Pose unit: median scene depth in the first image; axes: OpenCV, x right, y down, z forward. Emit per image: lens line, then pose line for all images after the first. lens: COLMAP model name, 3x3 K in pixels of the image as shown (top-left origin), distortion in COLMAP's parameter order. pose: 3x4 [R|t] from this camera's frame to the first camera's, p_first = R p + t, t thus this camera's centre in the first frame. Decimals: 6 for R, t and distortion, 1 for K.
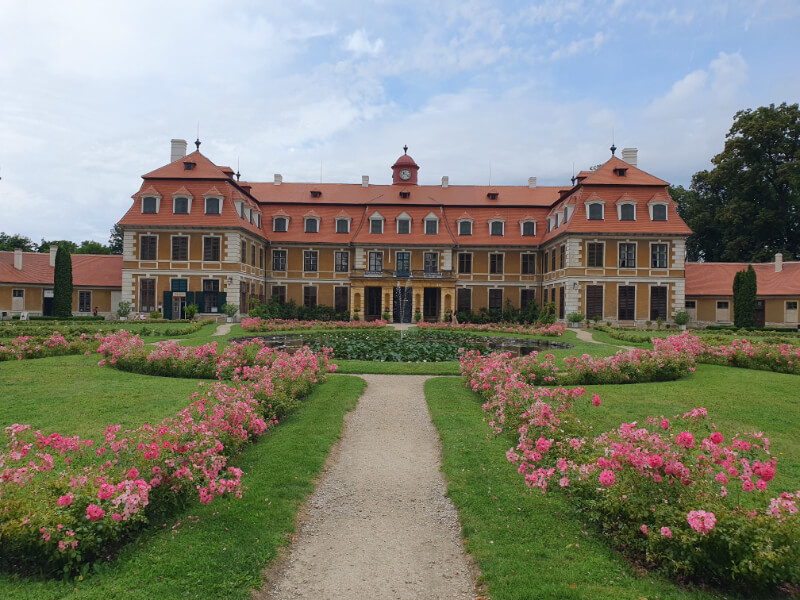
lens RADIAL K [[625.2, 0, 401.9], [0, 625.2, 311.5], [0, 0, 1]] dist [0.037498, -0.075063]
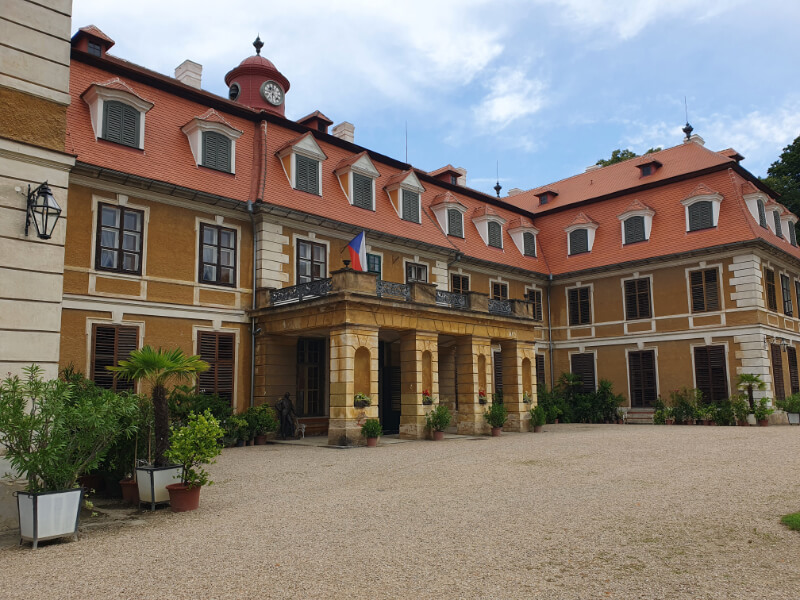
lens RADIAL K [[625.2, 0, 401.9], [0, 625.2, 311.5], [0, 0, 1]] dist [0.037498, -0.075063]
pose [[0.687246, 0.073591, 0.722688, -0.307242], [0.027033, 0.991575, -0.126678, -0.007465], [-0.725922, 0.106595, 0.679467, 0.823090]]
